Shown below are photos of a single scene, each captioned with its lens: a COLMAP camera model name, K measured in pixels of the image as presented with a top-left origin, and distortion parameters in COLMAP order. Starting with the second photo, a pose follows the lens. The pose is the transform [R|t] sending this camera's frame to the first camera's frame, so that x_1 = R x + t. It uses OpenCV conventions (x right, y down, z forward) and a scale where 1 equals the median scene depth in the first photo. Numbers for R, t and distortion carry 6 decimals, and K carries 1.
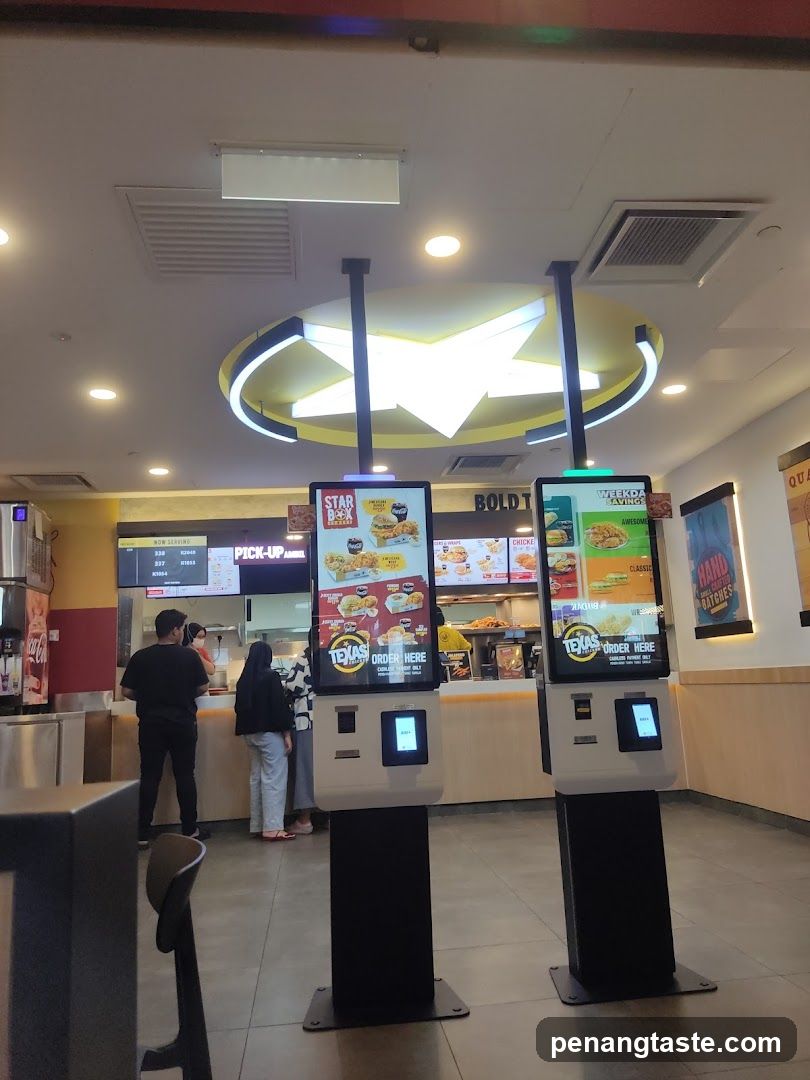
lens RADIAL K [[784.3, 0, 405.0], [0, 784.3, 540.0], [0, 0, 1]] dist [0.054702, -0.064974]
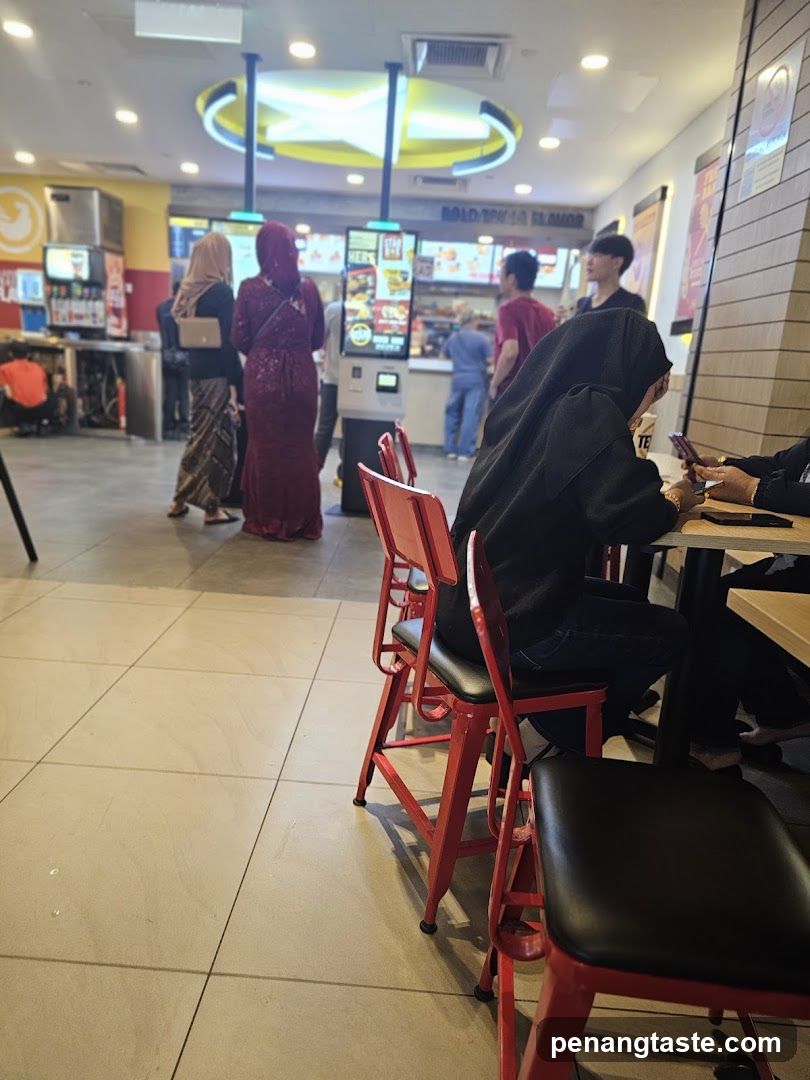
lens RADIAL K [[749.0, 0, 405.0], [0, 749.0, 540.0], [0, 0, 1]] dist [-0.002955, -0.003884]
pose [[0.979859, 0.154186, -0.126894, 0.295388], [-0.089026, 0.906116, 0.413555, -0.072557], [0.178745, -0.393929, 0.901593, -0.312654]]
